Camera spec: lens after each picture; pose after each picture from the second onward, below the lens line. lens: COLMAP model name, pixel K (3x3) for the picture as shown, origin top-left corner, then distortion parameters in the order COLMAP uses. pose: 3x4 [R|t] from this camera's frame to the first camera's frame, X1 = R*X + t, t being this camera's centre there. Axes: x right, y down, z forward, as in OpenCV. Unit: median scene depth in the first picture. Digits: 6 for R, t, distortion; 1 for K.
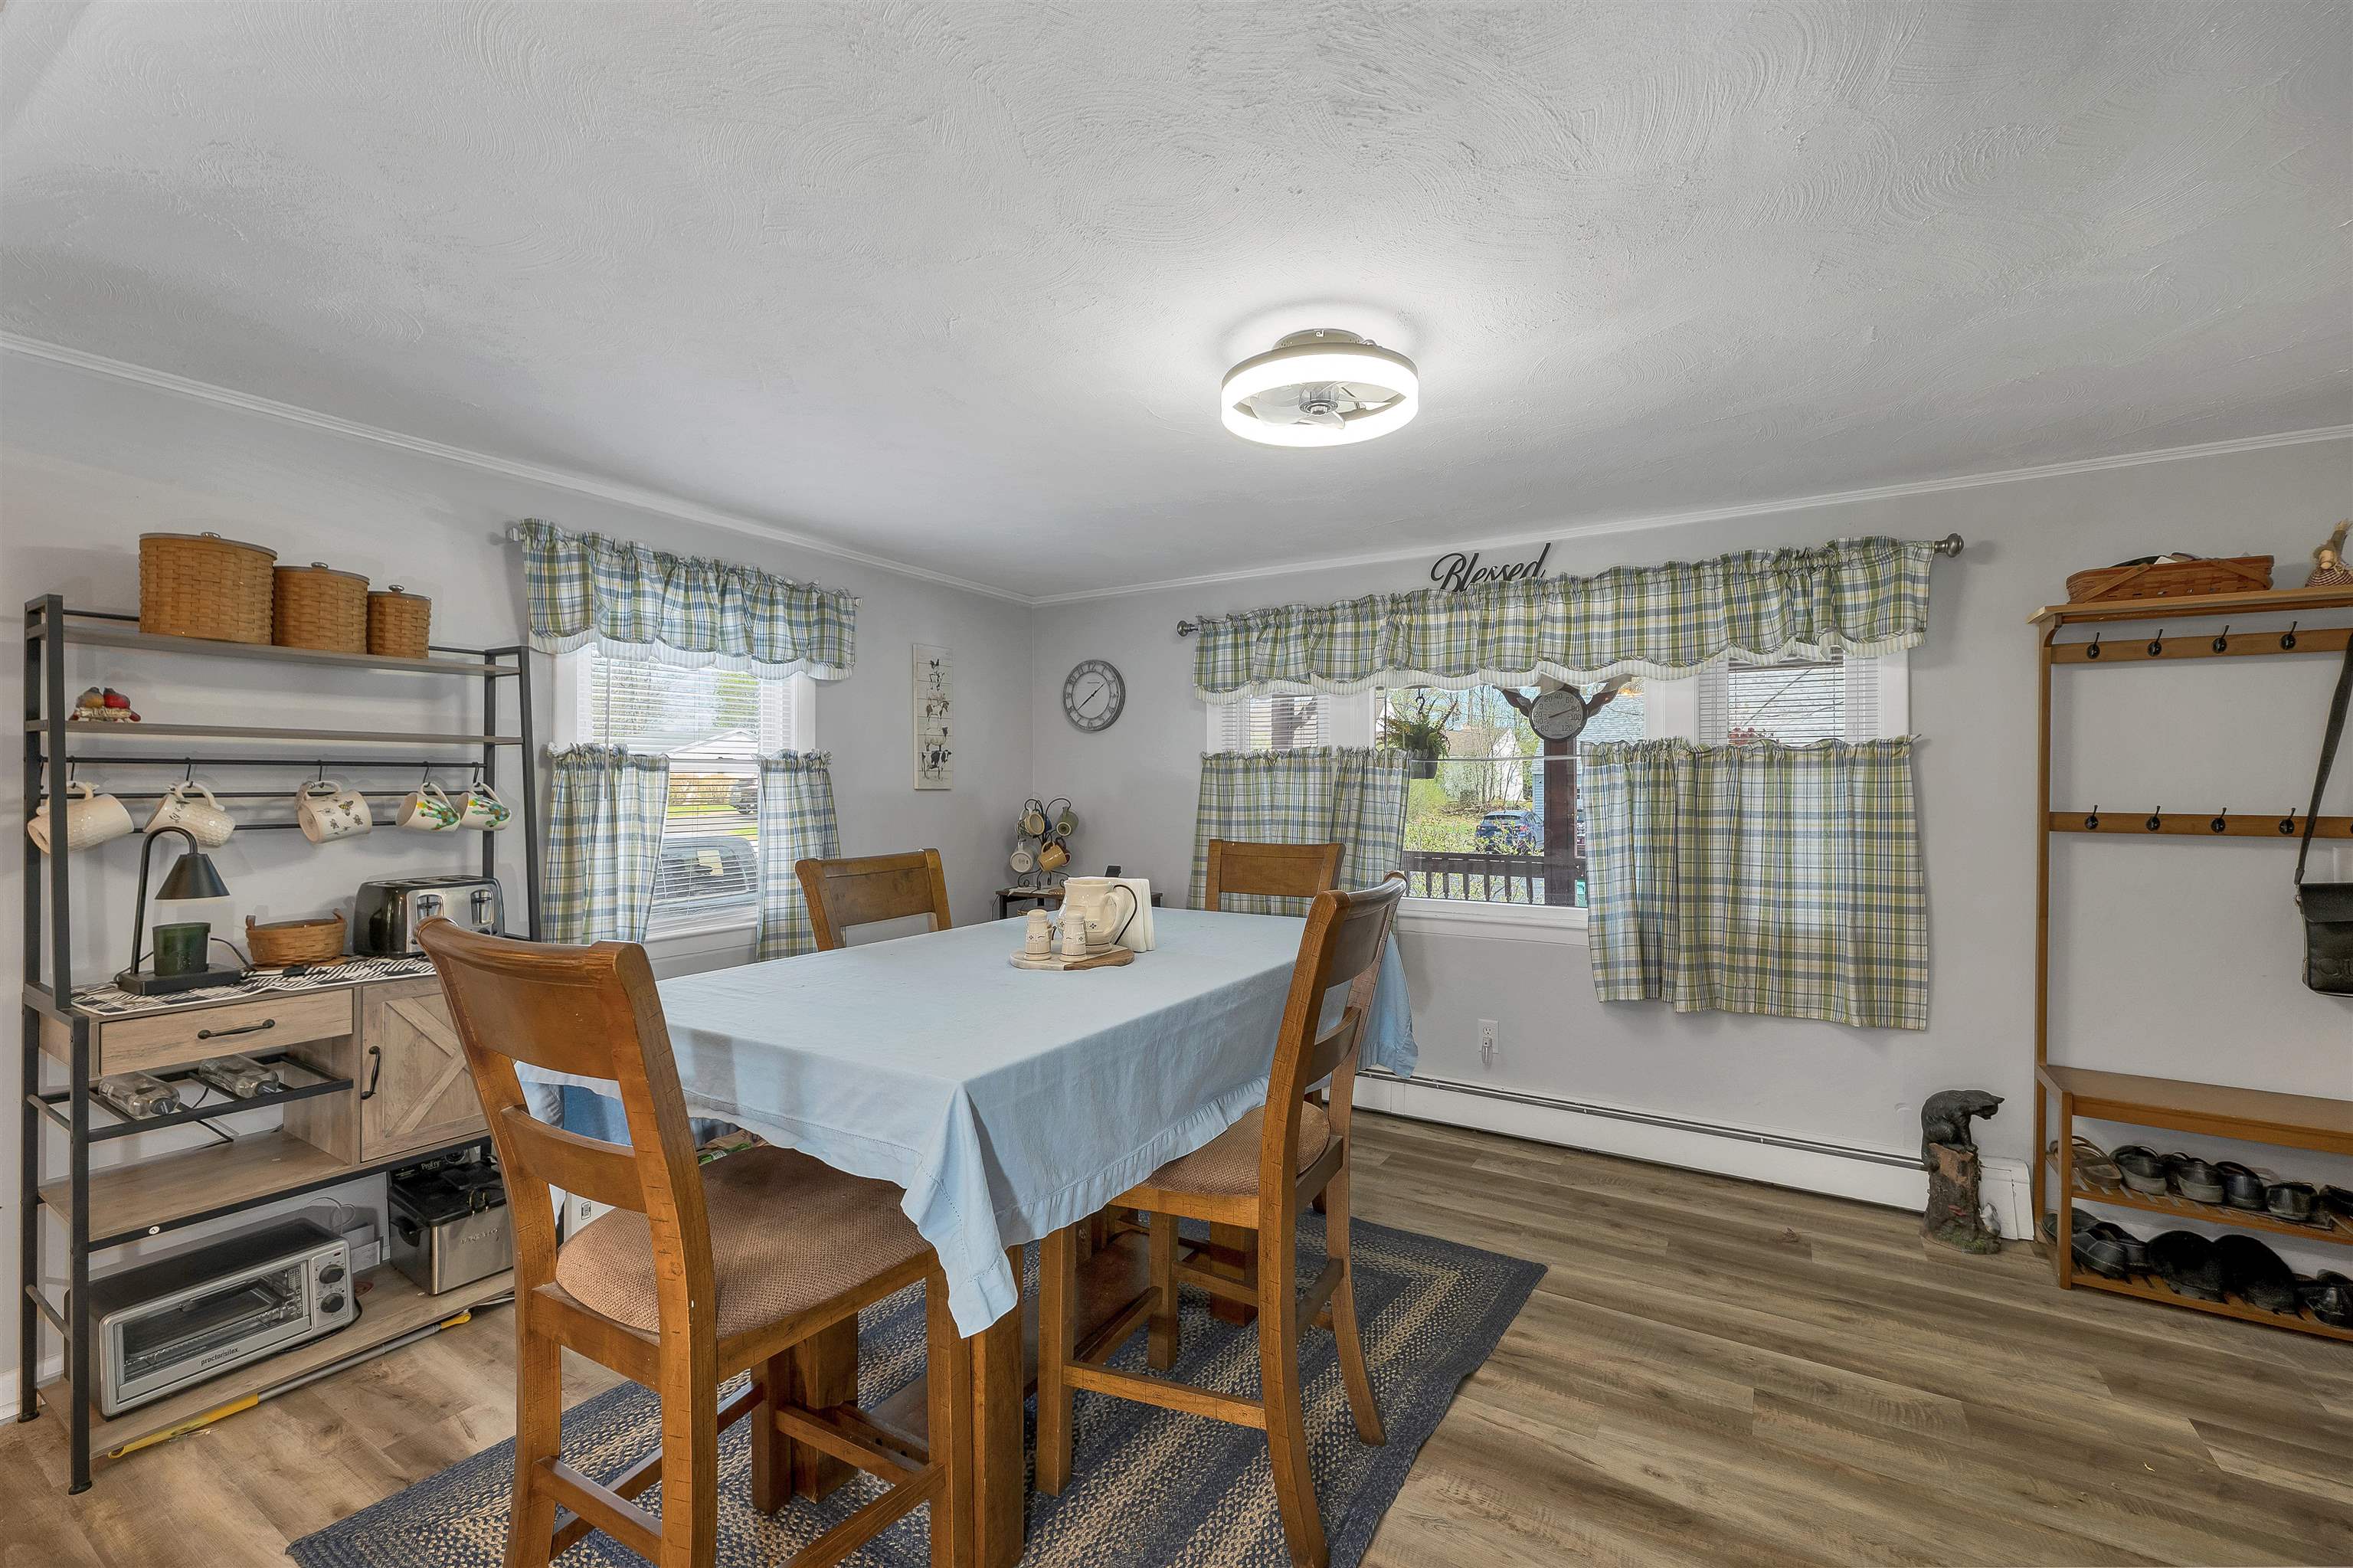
lens RADIAL K [[989.0, 0, 1185.7], [0, 989.0, 768.7], [0, 0, 1]] dist [0.000731, 0.000217]
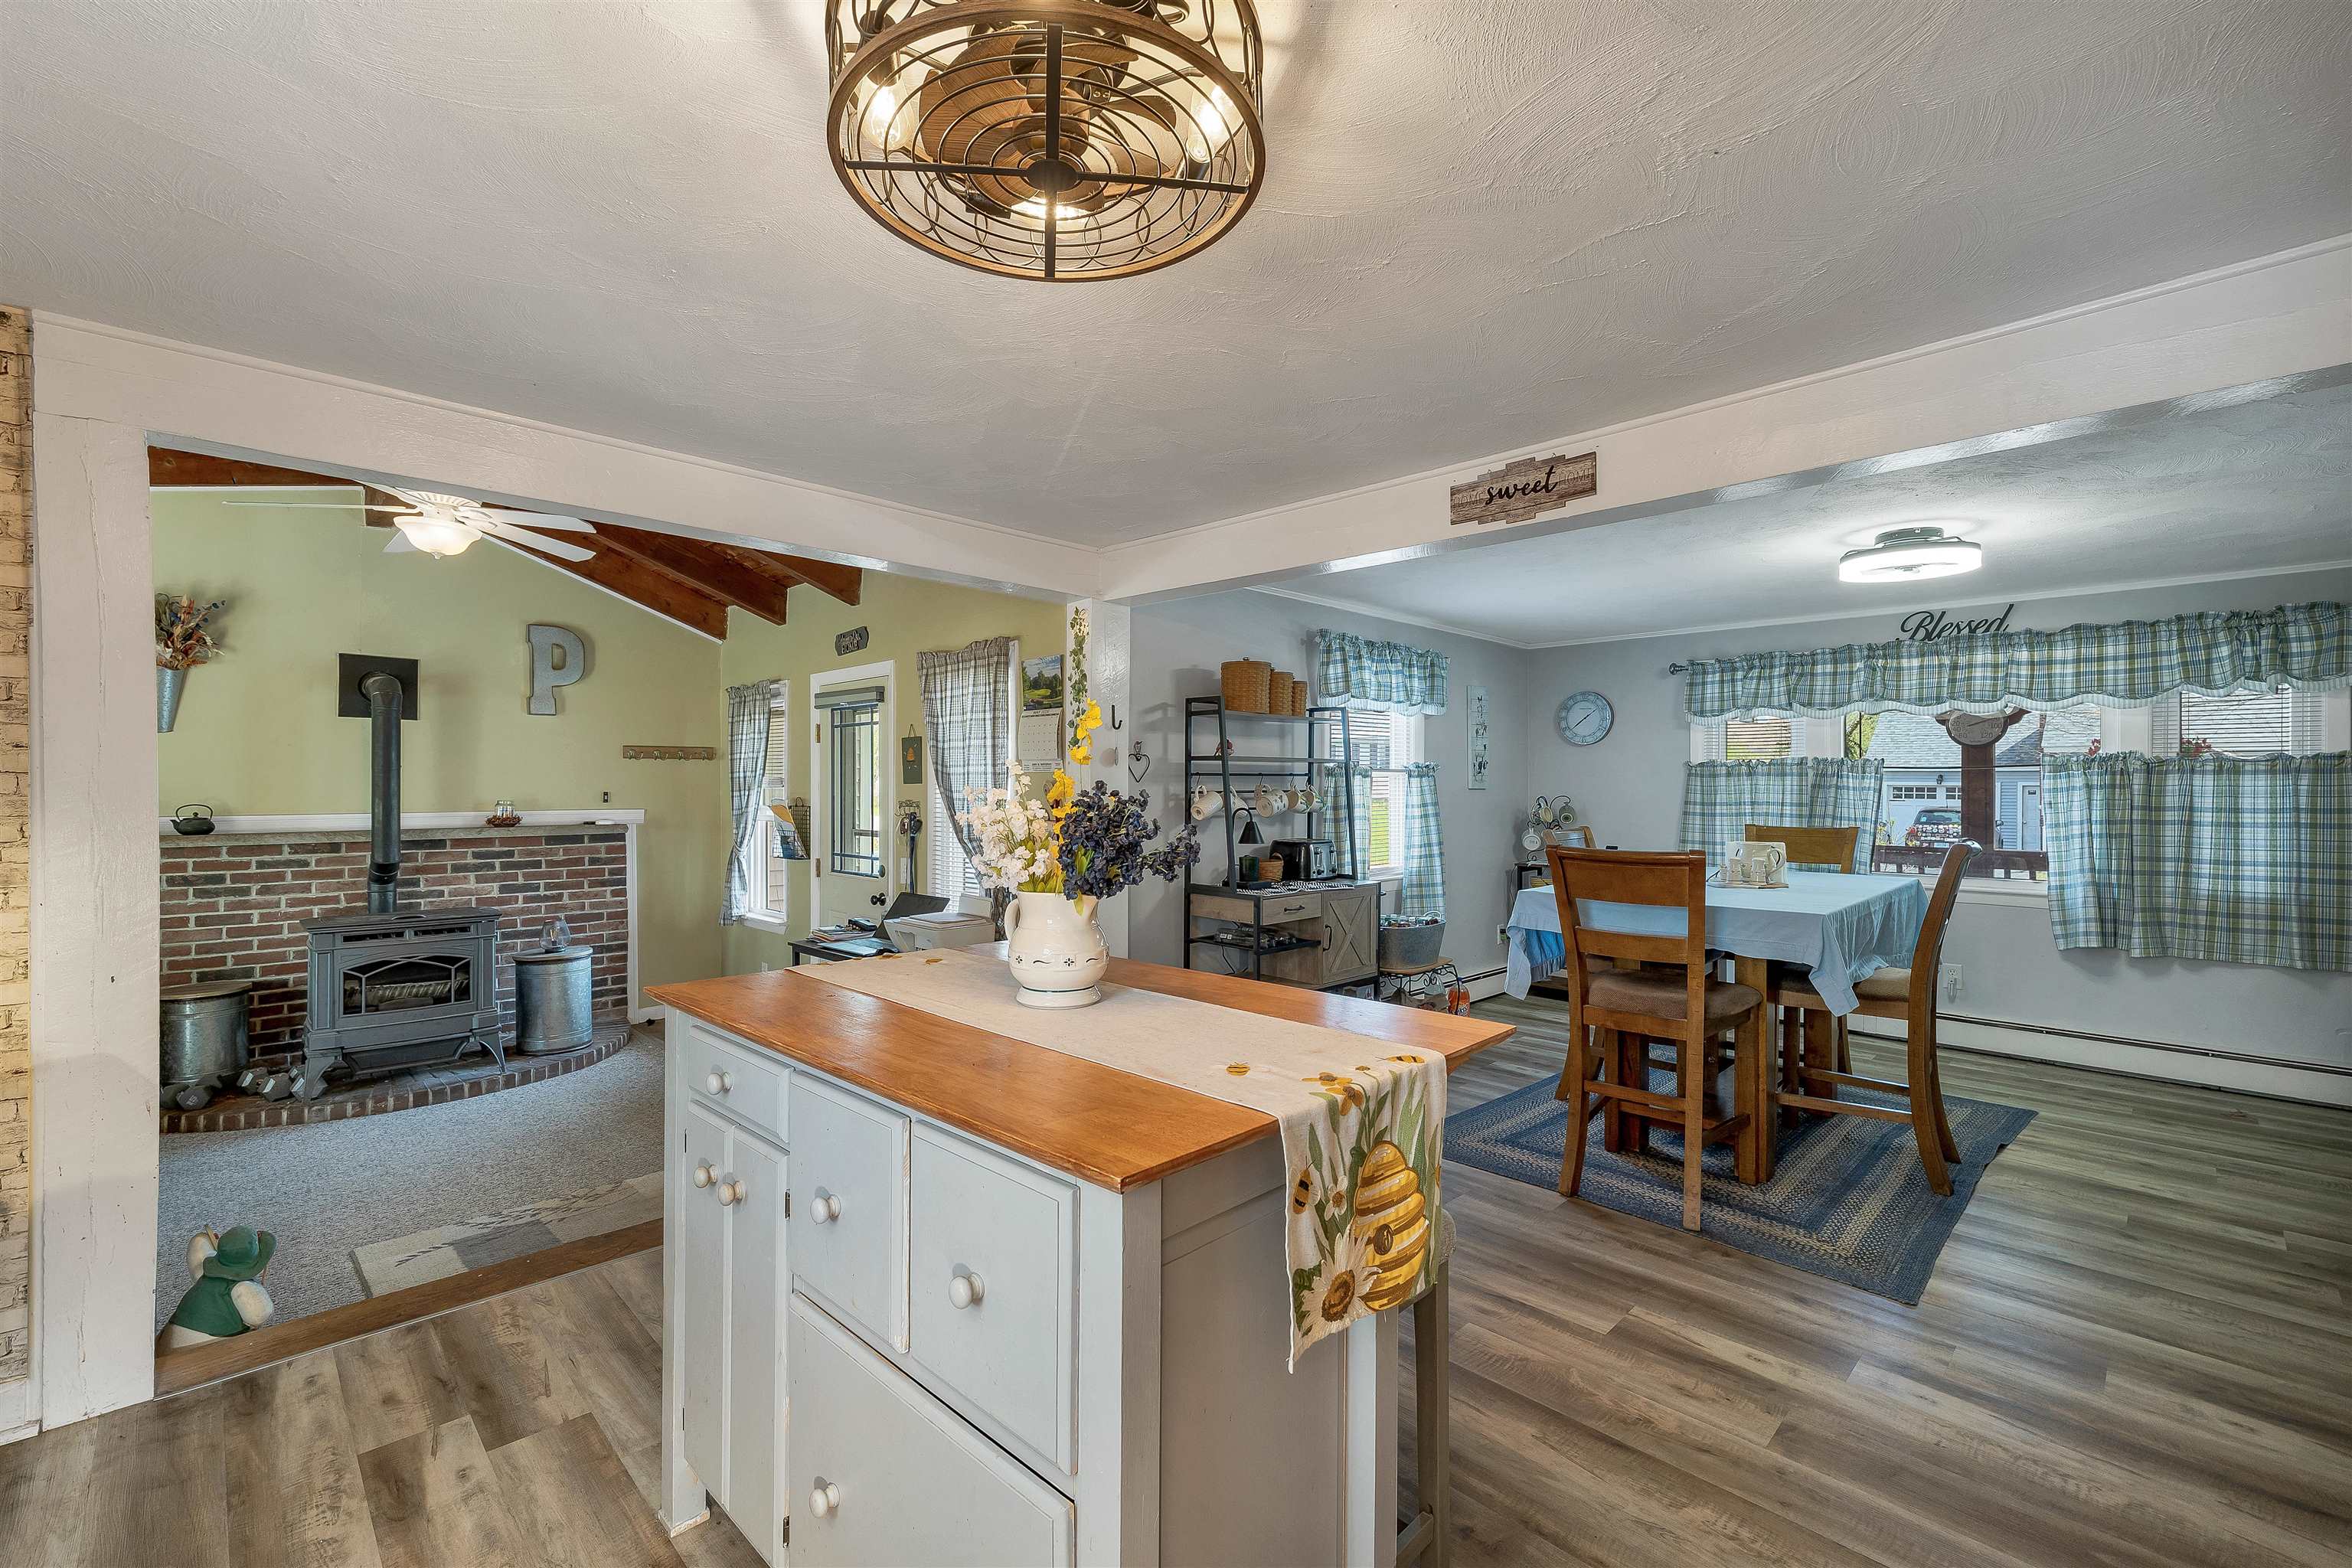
lens RADIAL K [[1022.2, 0, 1161.0], [0, 1022.2, 775.1], [0, 0, 1]] dist [0.002846, 0.001011]
pose [[0.969686, -0.000851, -0.244352, -0.435669], [0.003098, 0.999956, 0.008812, -0.016148], [0.244334, -0.009302, 0.969647, -0.660623]]
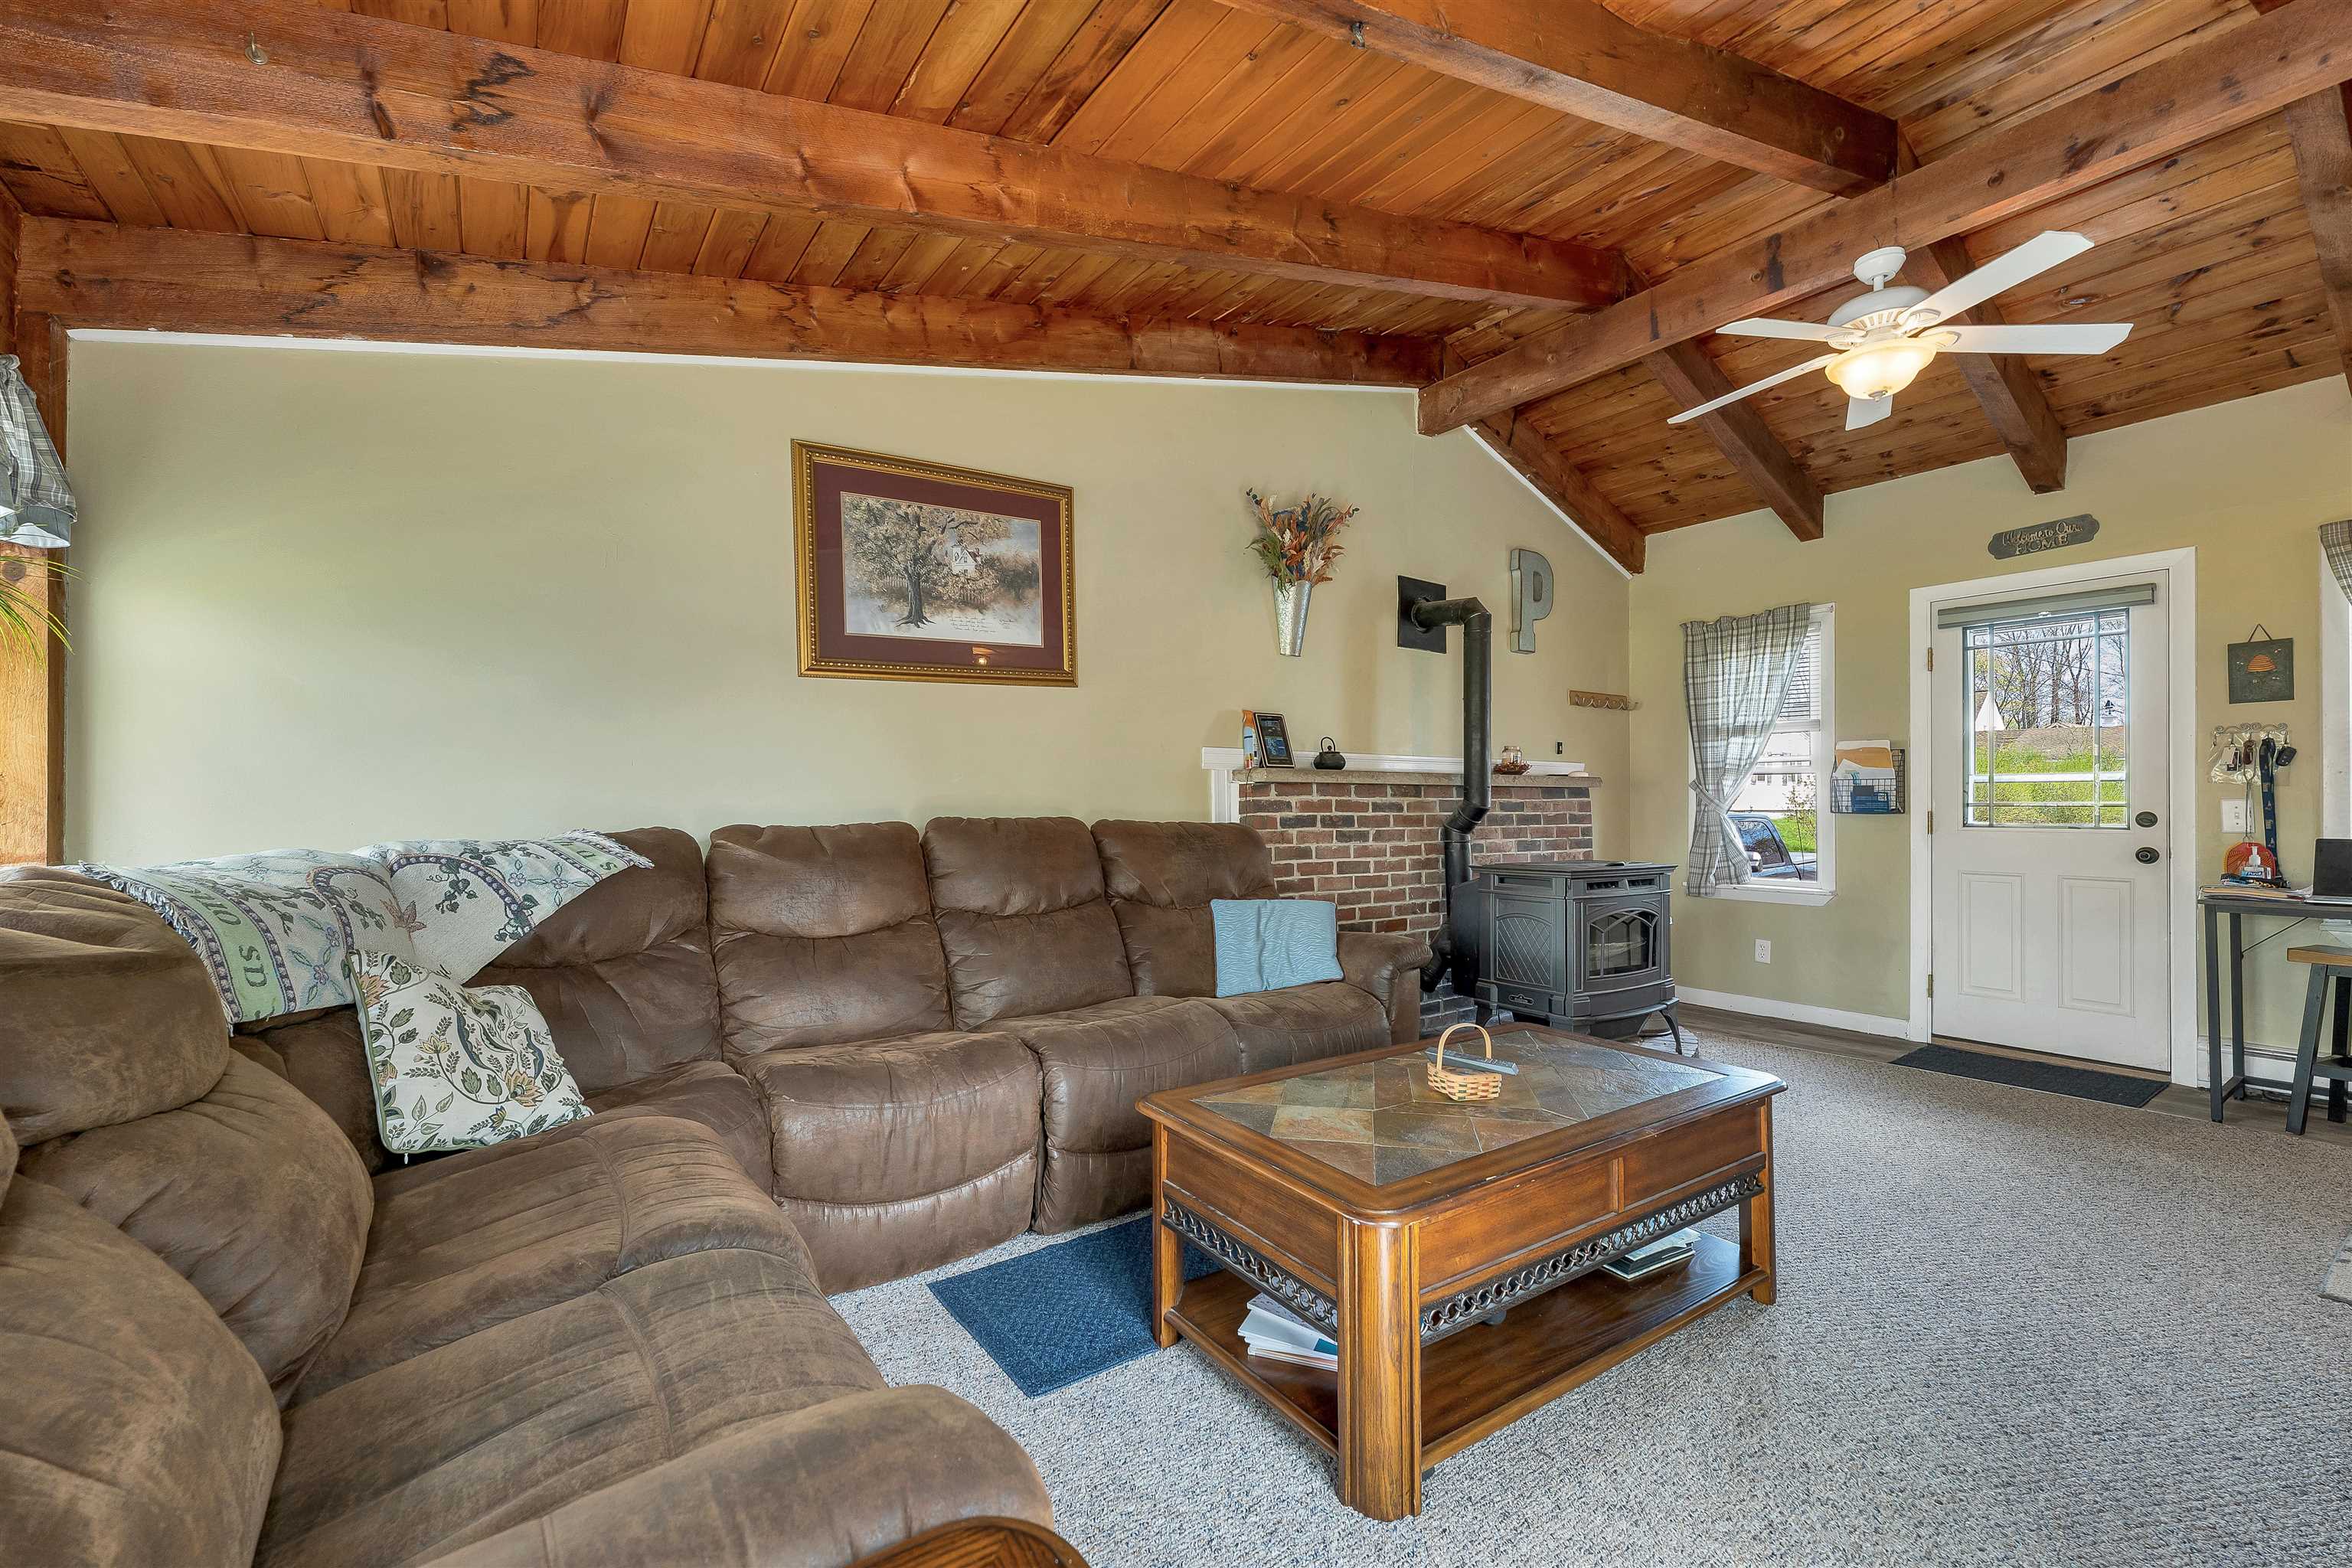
lens RADIAL K [[988.6, 0, 1185.2], [0, 988.6, 768.7], [0, 0, 1]] dist [0.000731, 0.000217]
pose [[0.913251, -0.010521, -0.407262, -1.840165], [0.004790, 0.999875, -0.015088, 0.097332], [0.407370, 0.011828, 0.913187, -0.810936]]
